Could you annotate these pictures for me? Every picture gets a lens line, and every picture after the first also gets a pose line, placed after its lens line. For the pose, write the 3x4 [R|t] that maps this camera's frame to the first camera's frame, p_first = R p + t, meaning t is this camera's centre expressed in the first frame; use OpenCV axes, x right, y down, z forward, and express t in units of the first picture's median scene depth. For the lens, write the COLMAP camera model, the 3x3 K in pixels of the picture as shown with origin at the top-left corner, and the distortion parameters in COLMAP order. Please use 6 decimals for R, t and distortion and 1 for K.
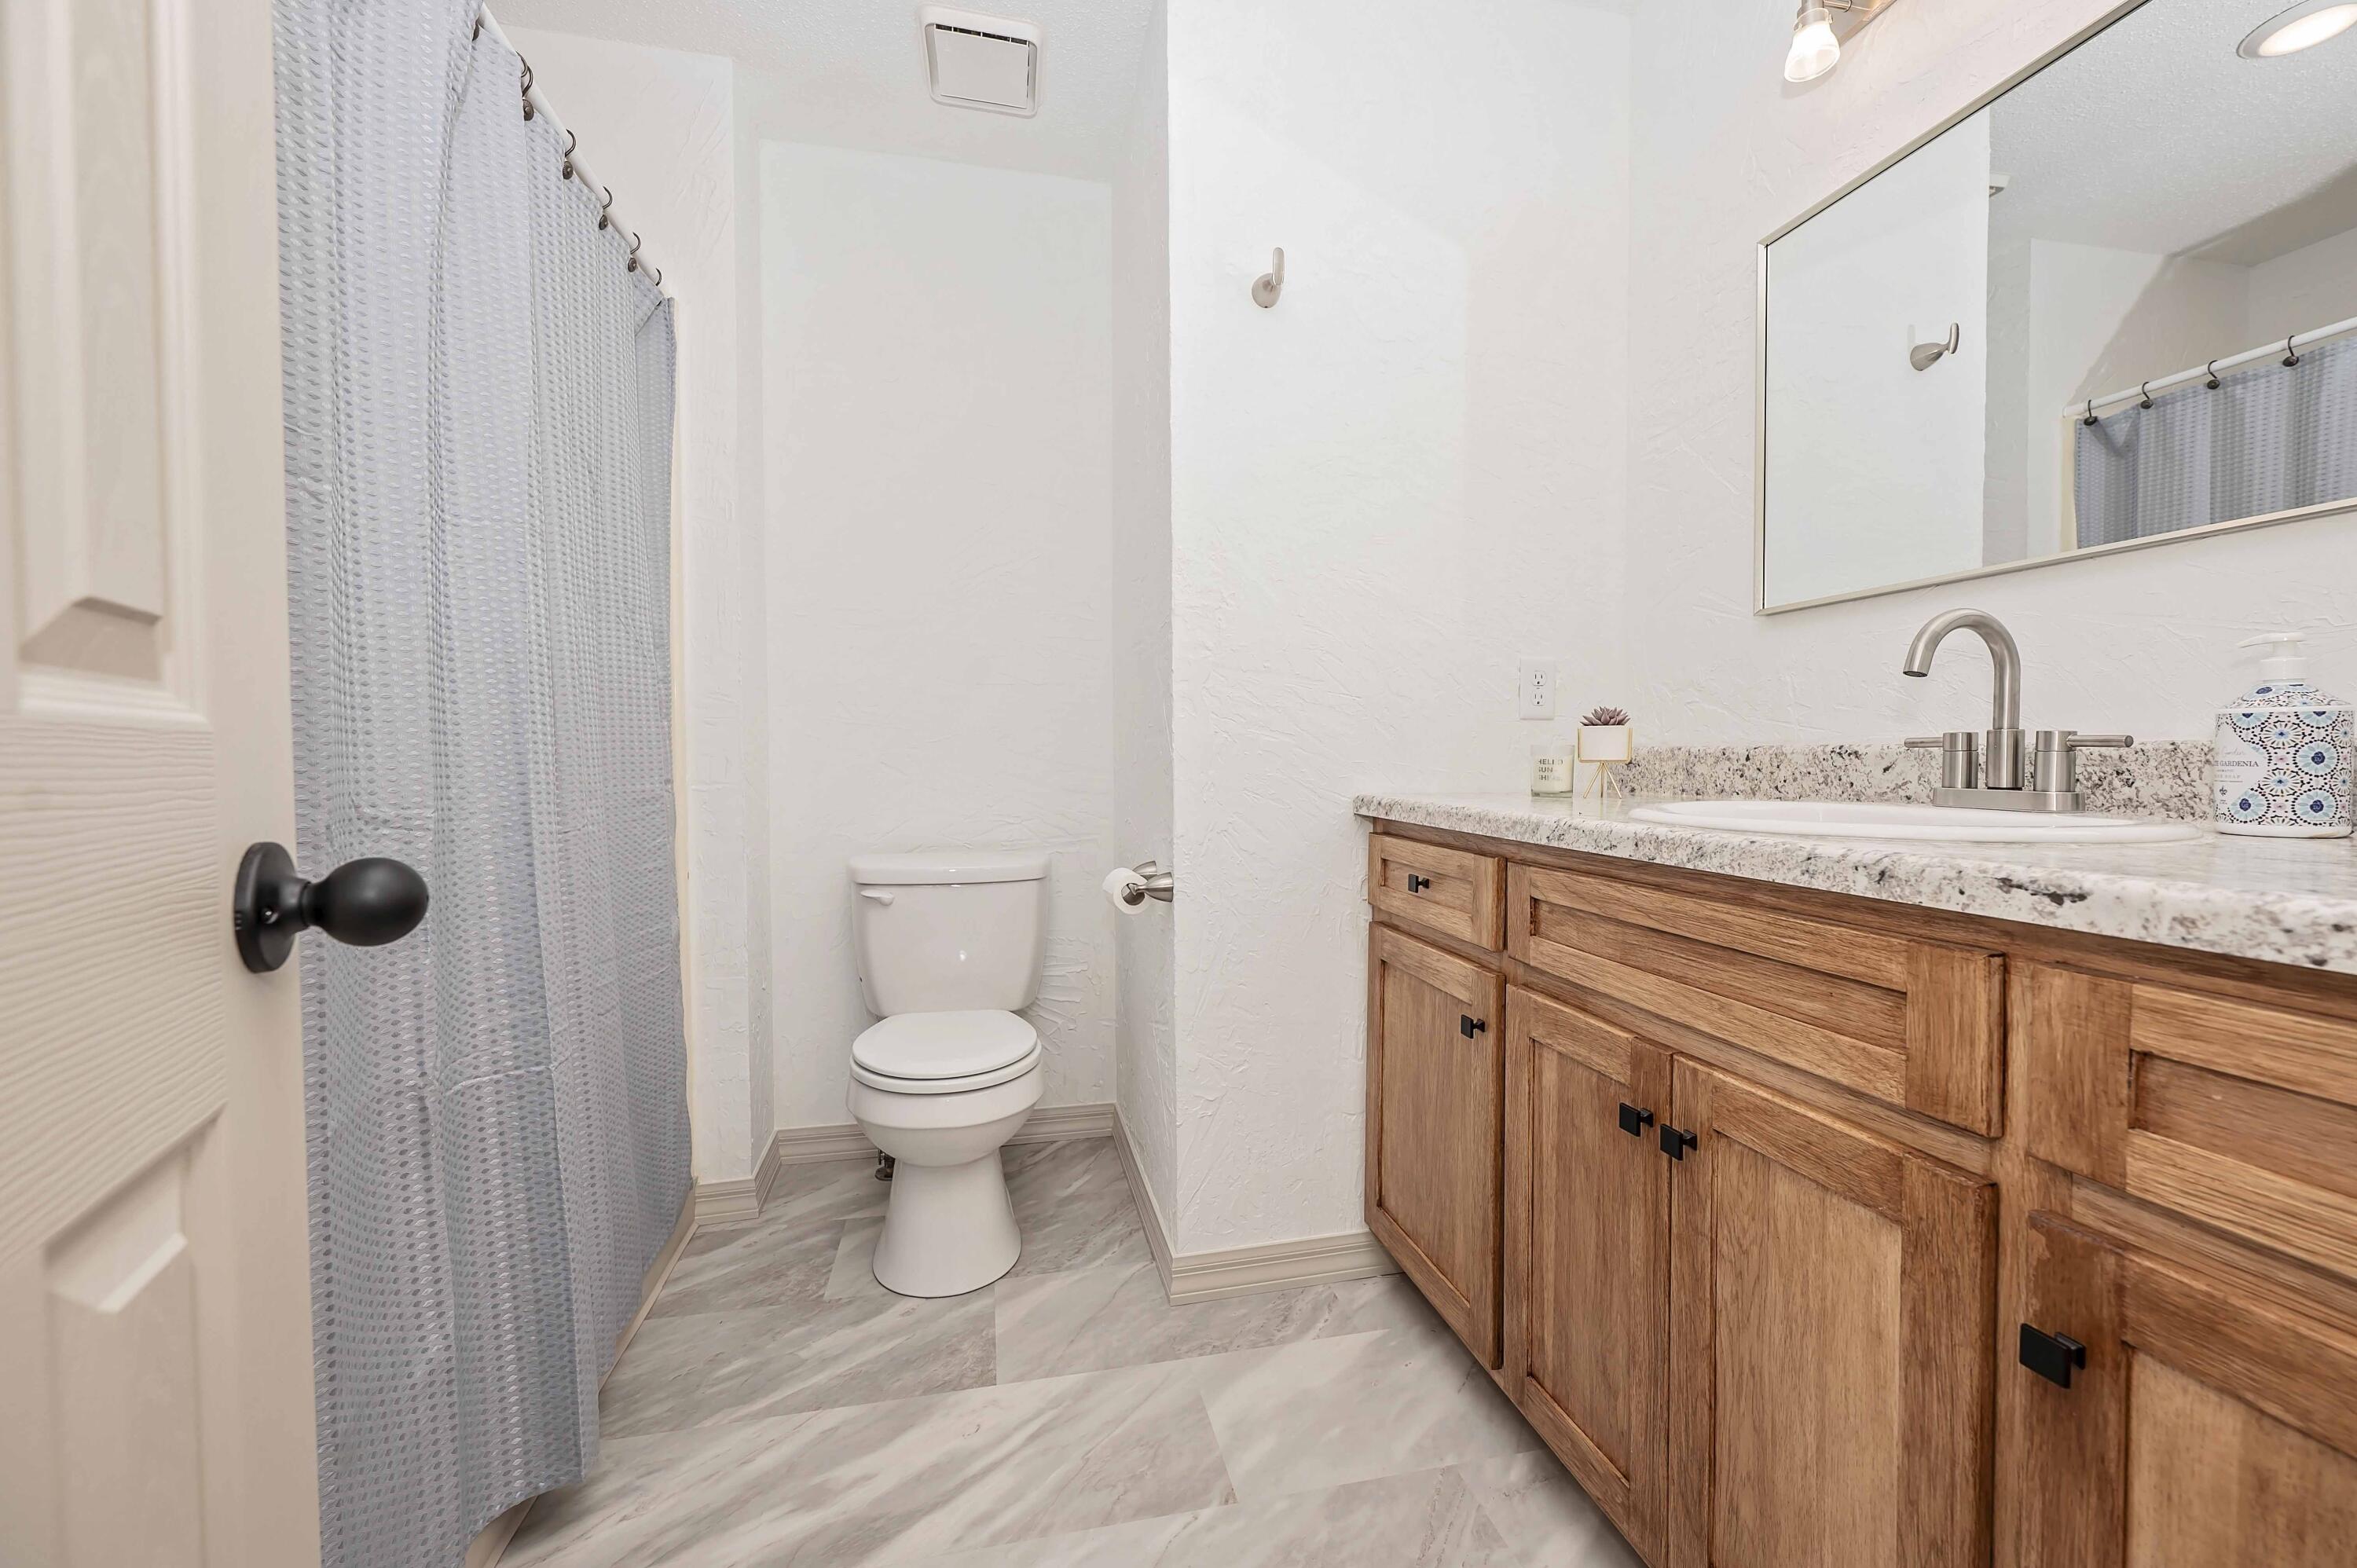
lens RADIAL K [[950.4, 0, 1178.5], [0, 950.4, 784.0], [0, 0, 1]] dist [0.000308, 0.000088]
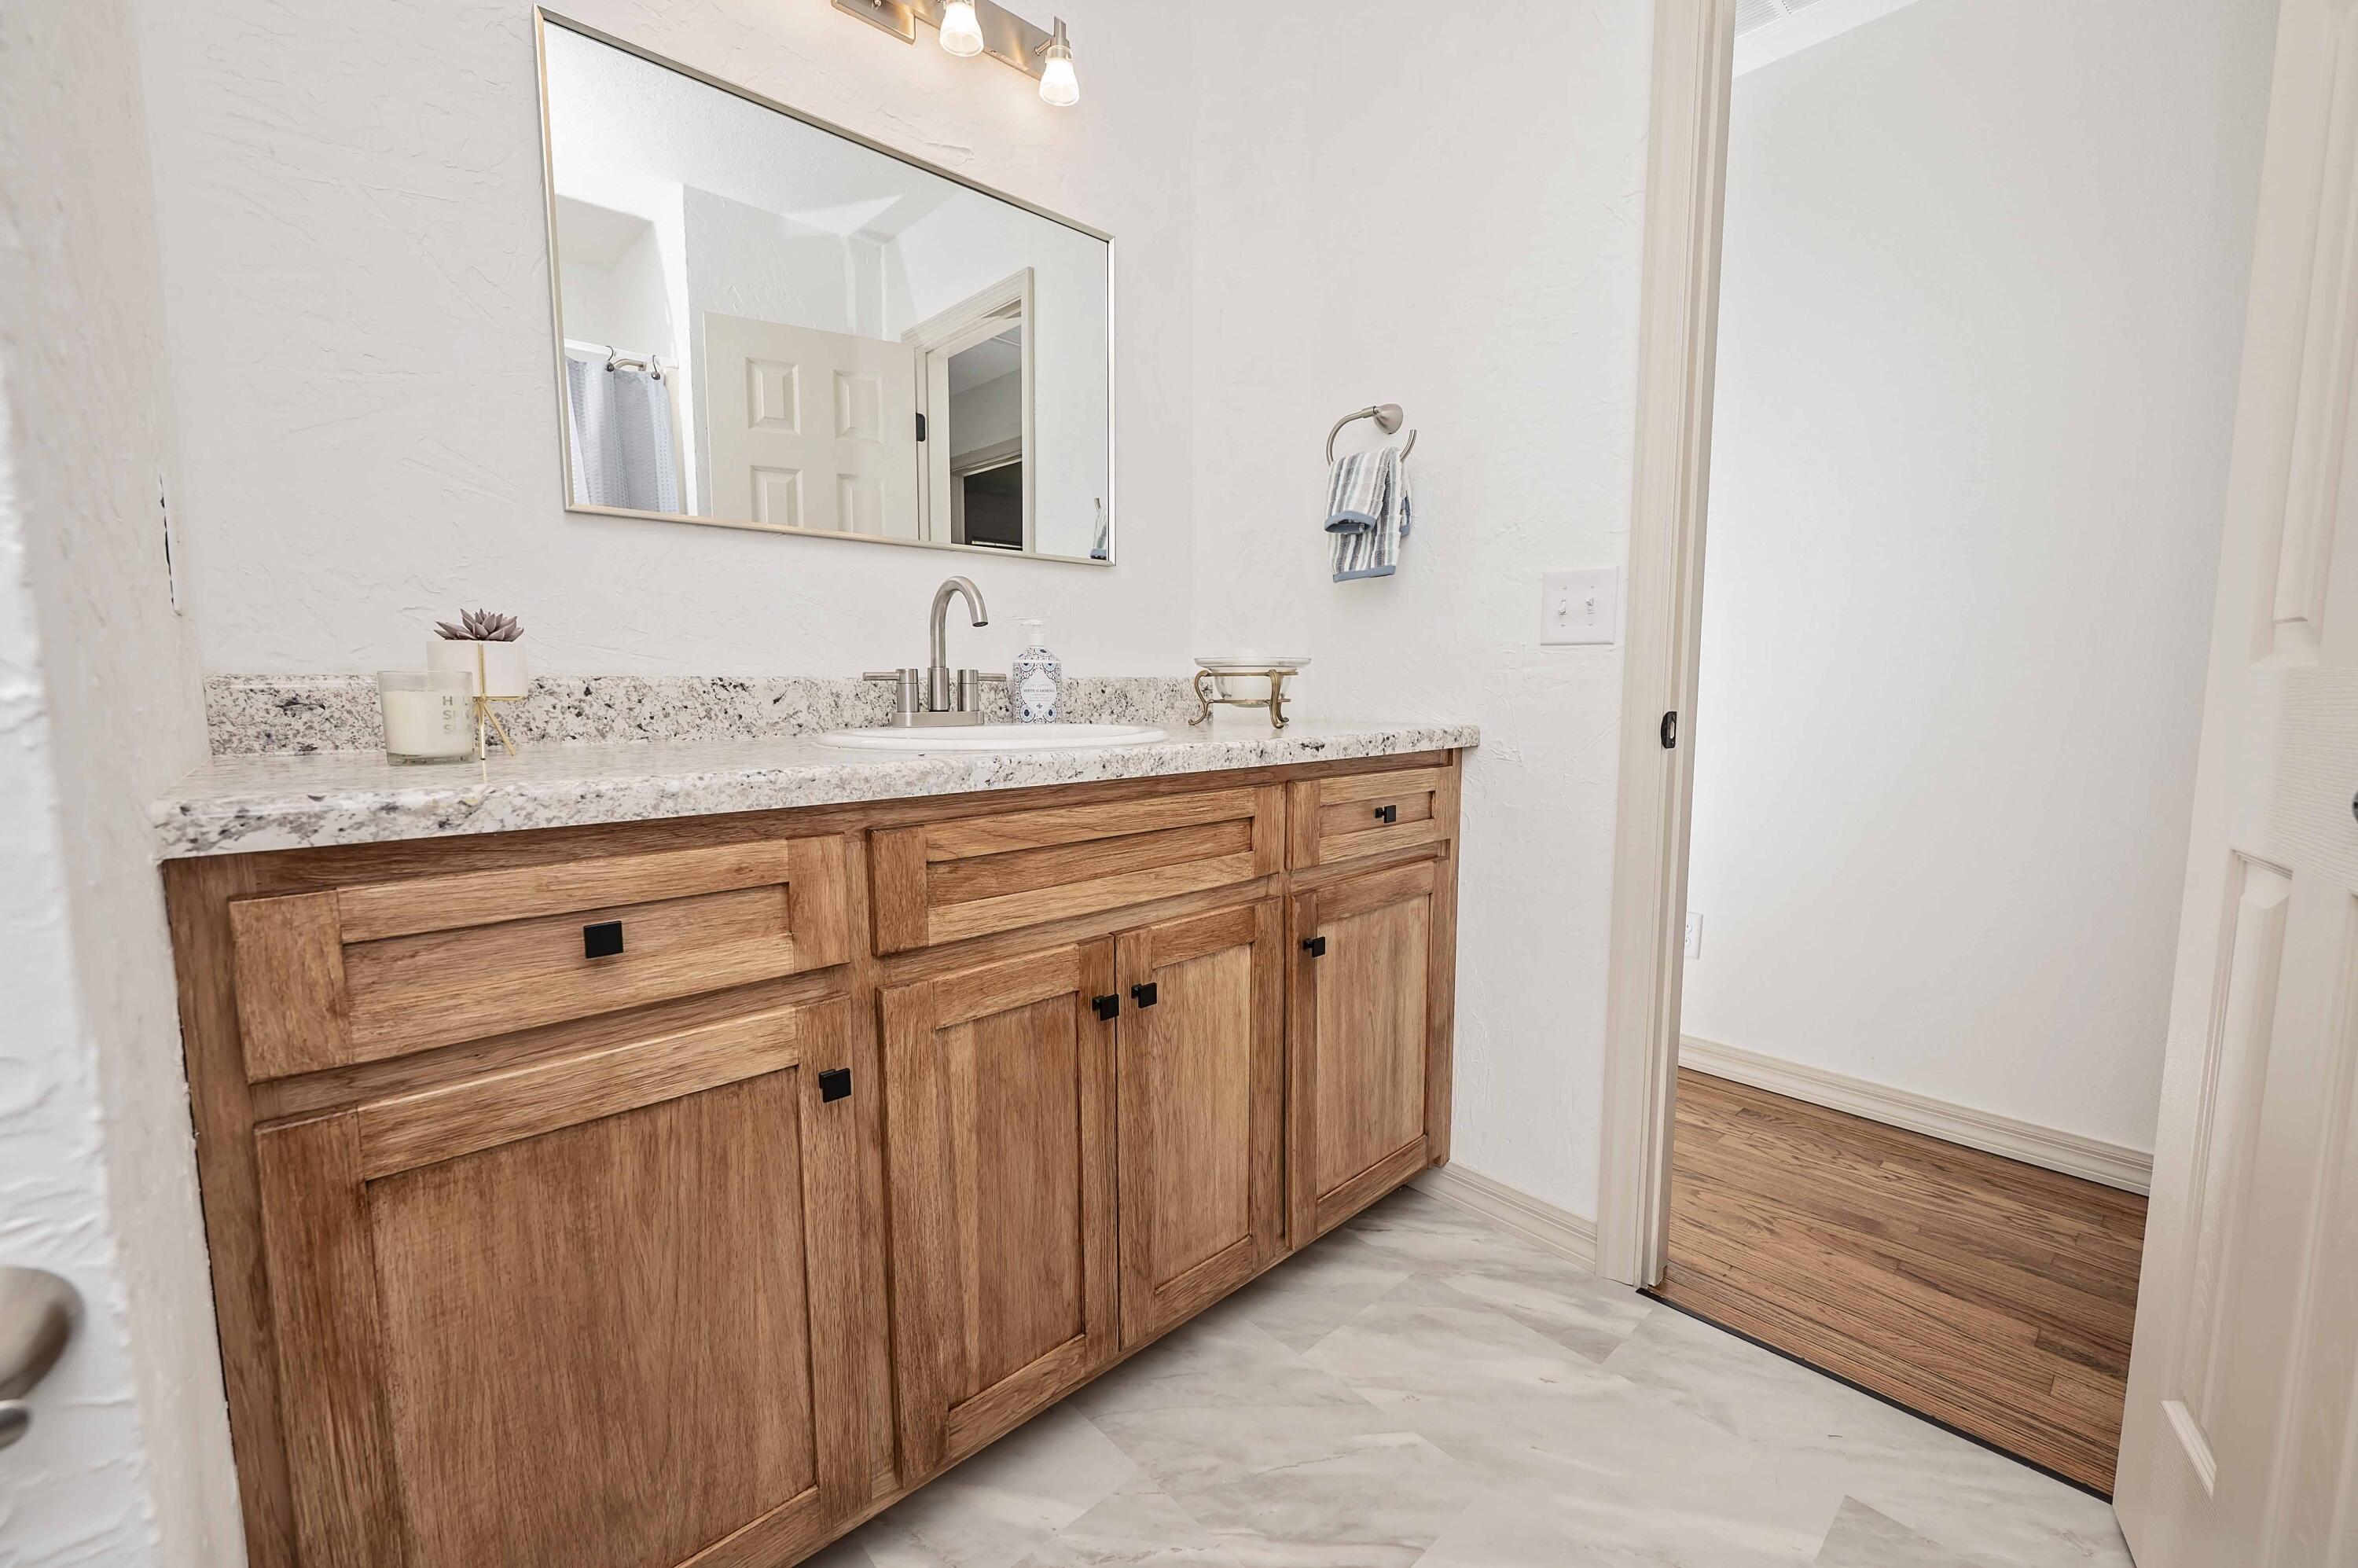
lens RADIAL K [[950.9, 0, 1179.0], [0, 950.9, 784.0], [0, 0, 1]] dist [0.000308, 0.000088]
pose [[-0.511866, -0.087100, 0.854638, -0.518036], [0.029561, 0.992472, 0.118852, -0.045824], [-0.858557, 0.086100, -0.505438, 1.476556]]
